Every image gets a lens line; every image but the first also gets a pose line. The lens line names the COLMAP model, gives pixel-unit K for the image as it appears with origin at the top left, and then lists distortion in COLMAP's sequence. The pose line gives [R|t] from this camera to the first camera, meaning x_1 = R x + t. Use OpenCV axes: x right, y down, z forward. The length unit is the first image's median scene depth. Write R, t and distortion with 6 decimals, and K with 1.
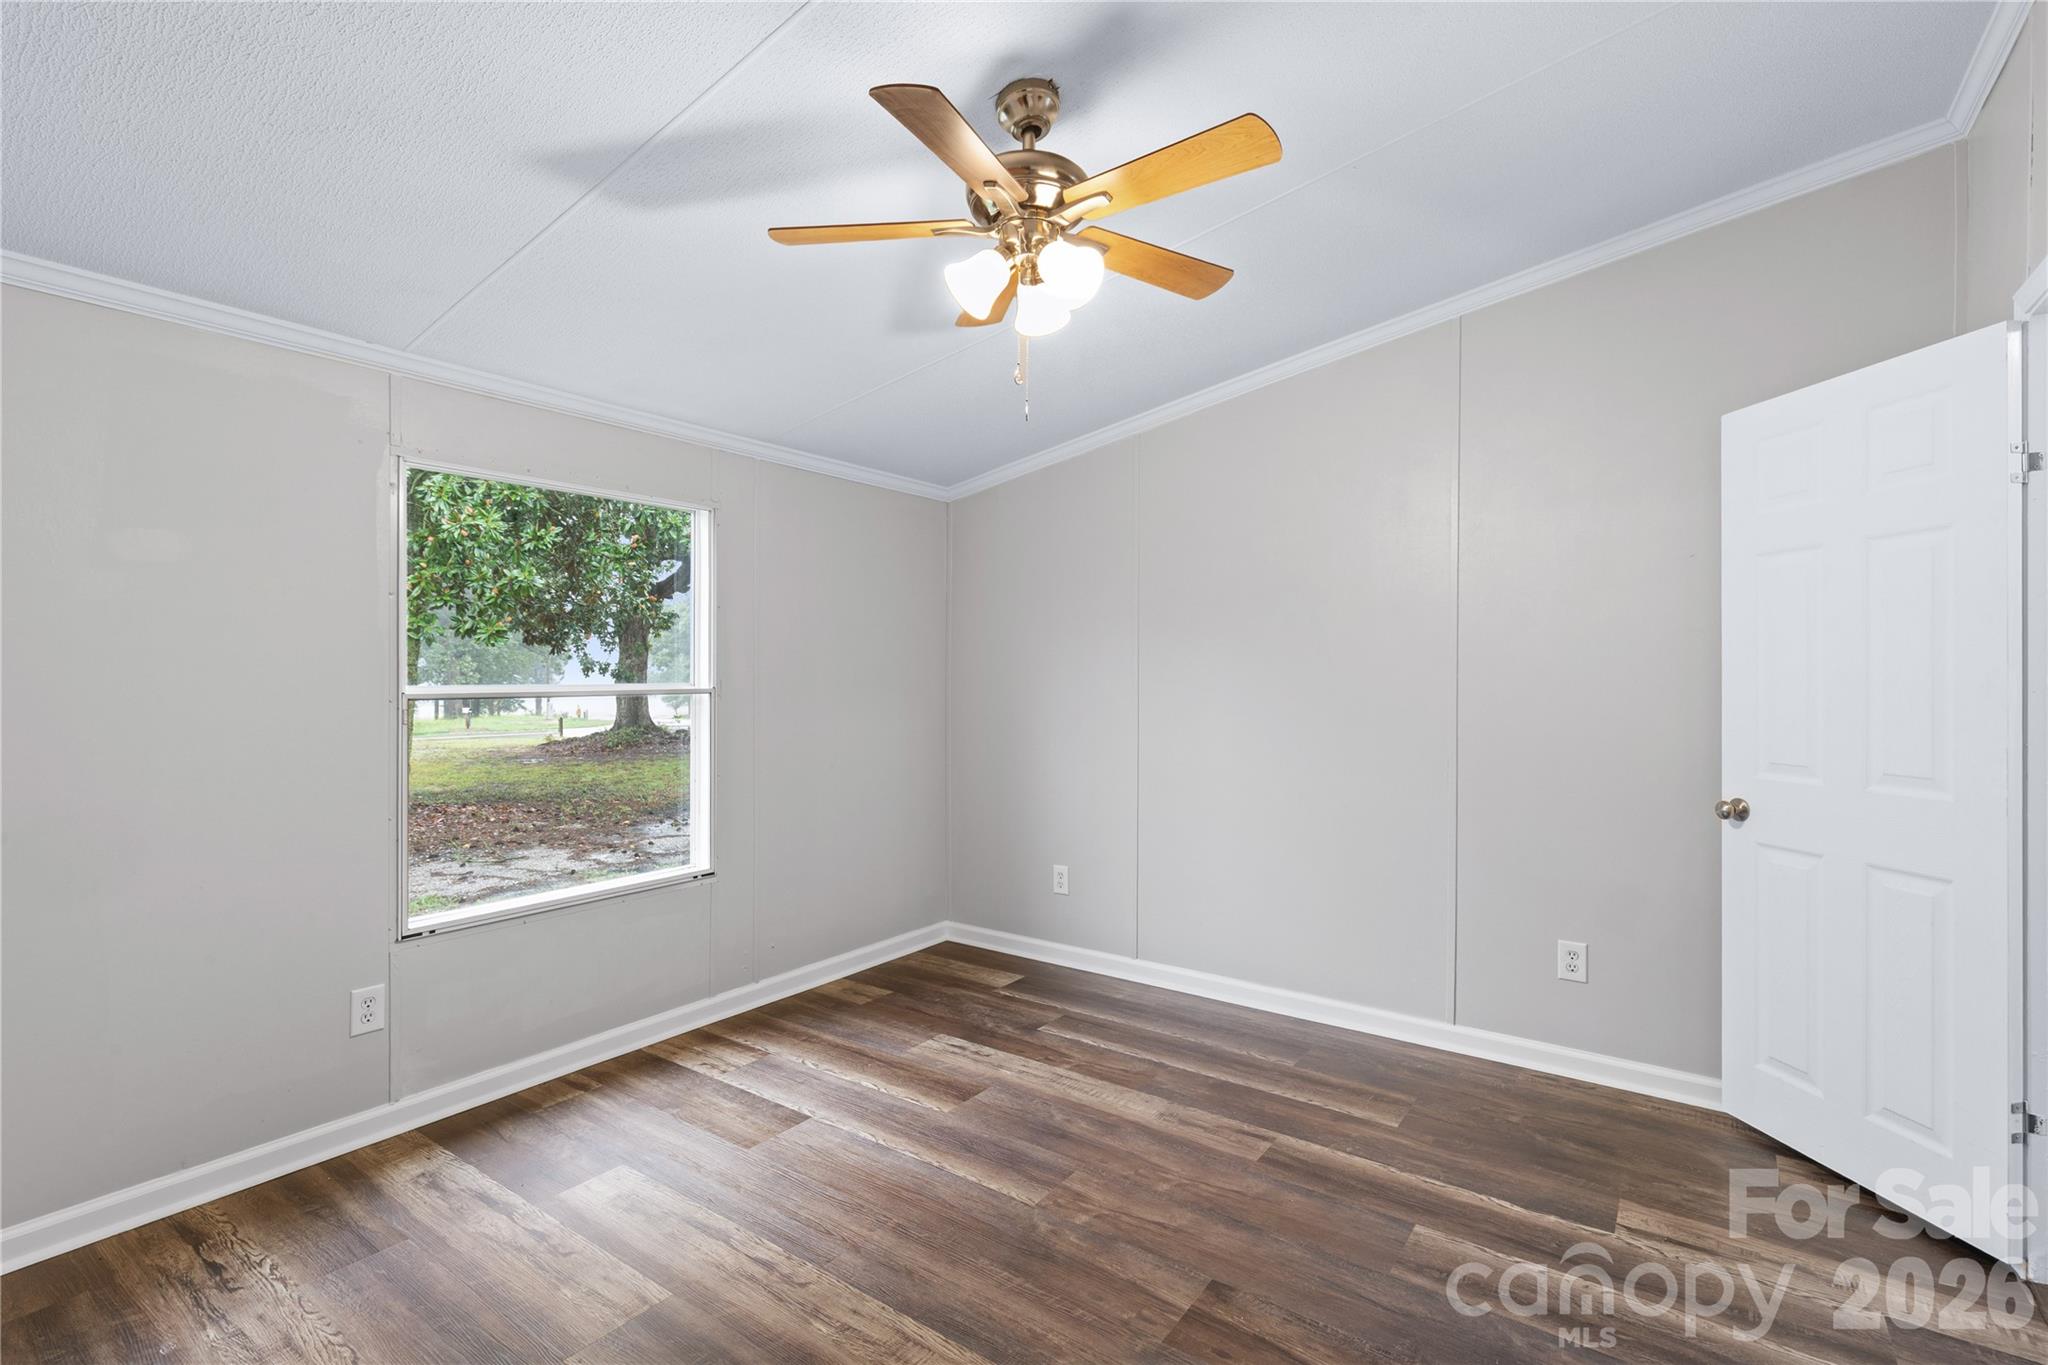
lens RADIAL K [[937.9, 0, 1022.2], [0, 937.9, 681.5], [0, 0, 1]] dist [0.008170, -0.000803]
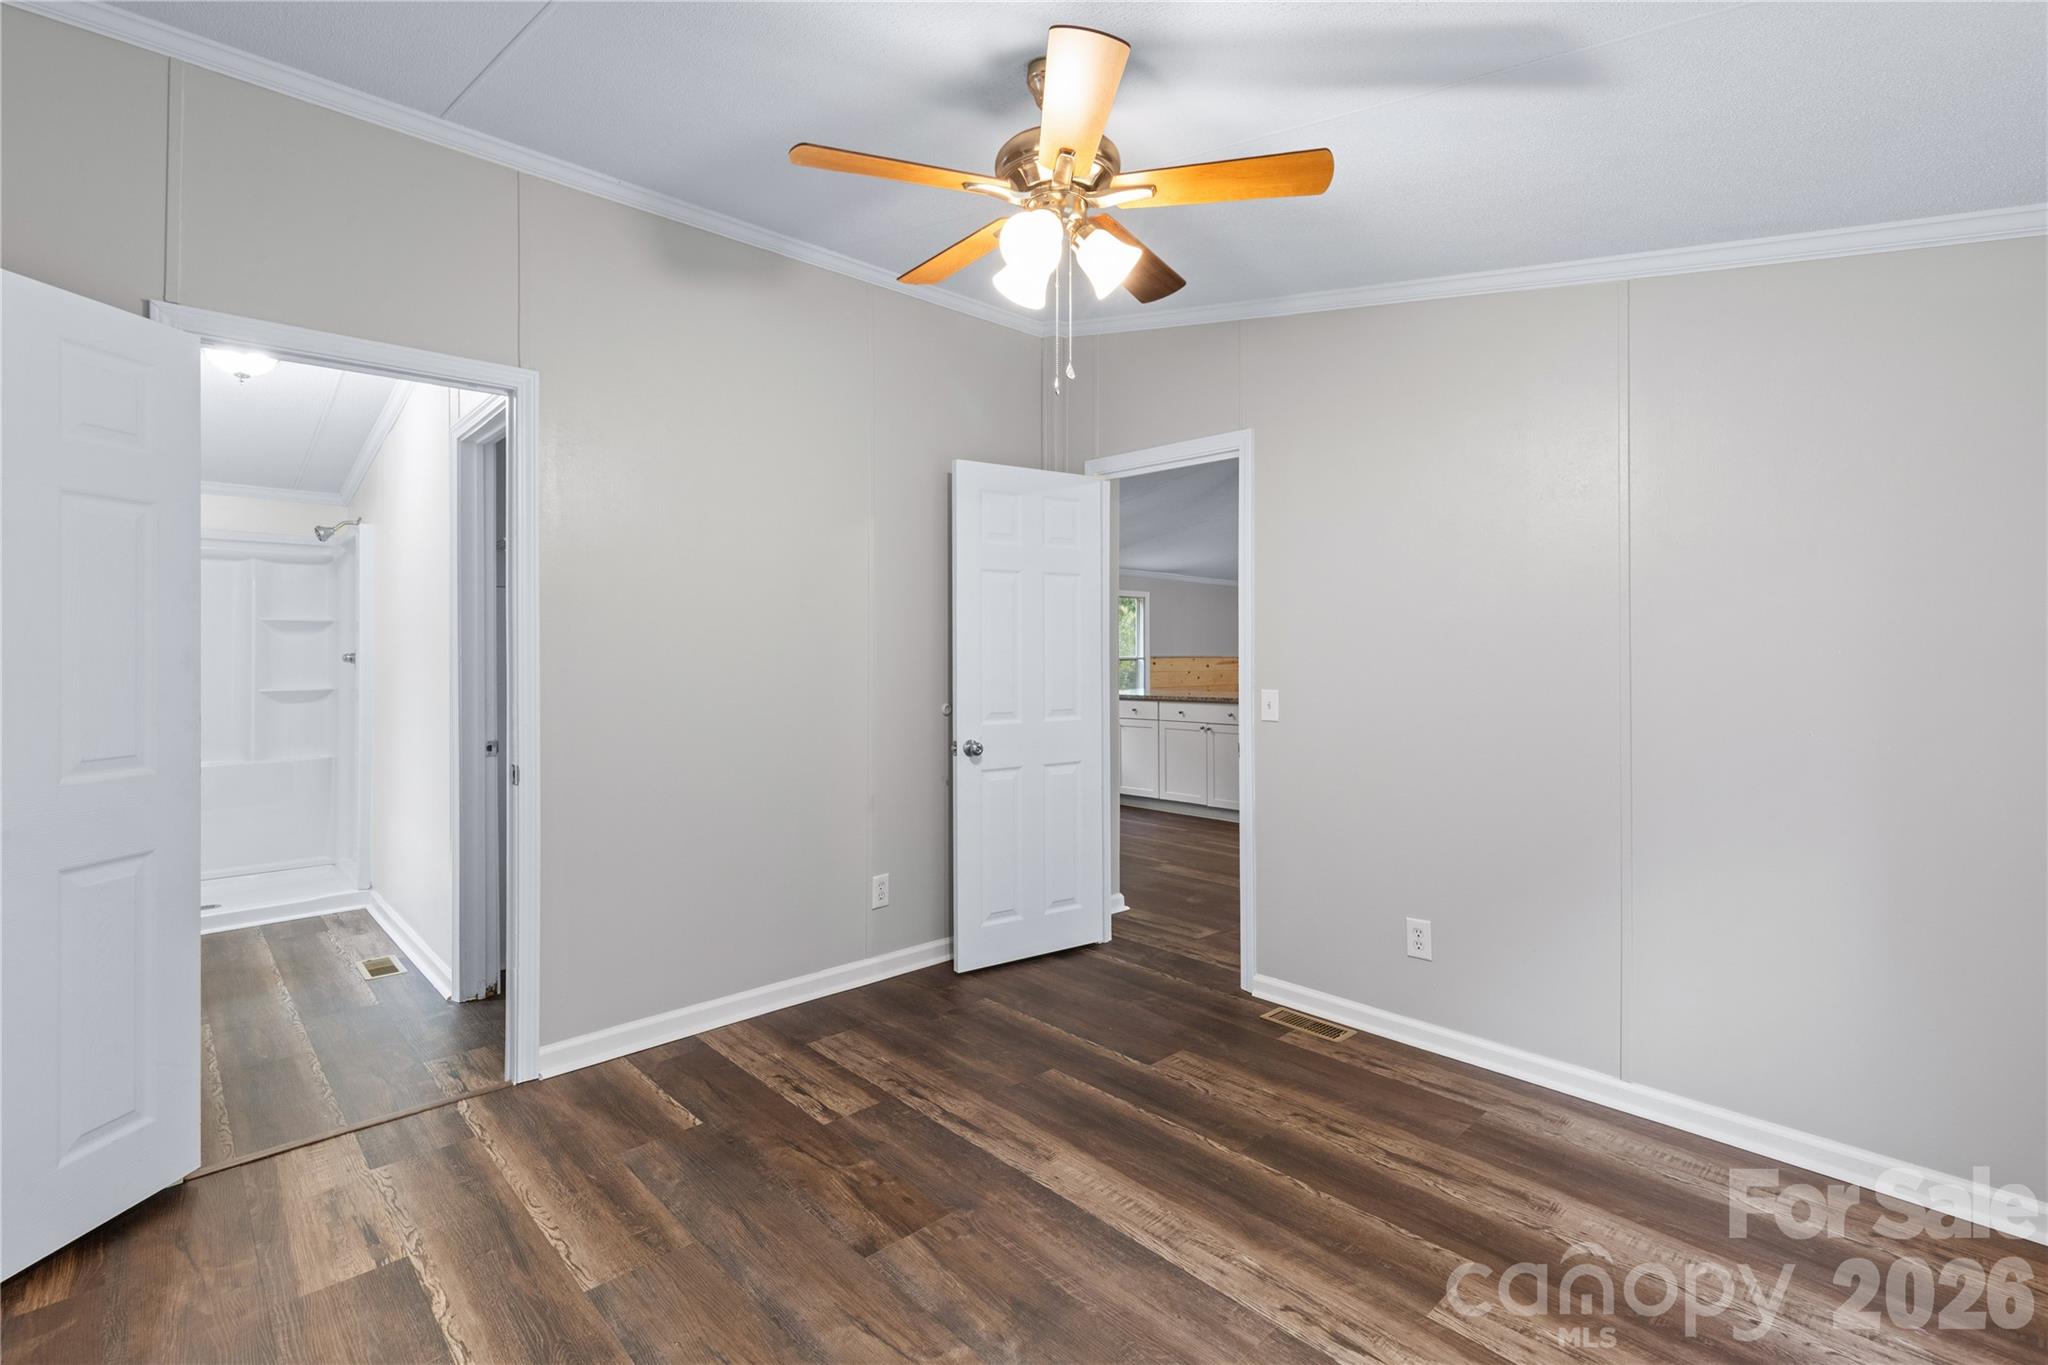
lens RADIAL K [[937.9, 0, 1034.6], [0, 937.9, 667.0], [0, 0, 1]] dist [0.008170, -0.000803]
pose [[-0.985375, -0.003097, 0.170375, -0.139836], [-0.001223, 0.999938, 0.011103, -0.000262], [-0.170398, 0.010733, -0.985317, 1.909326]]
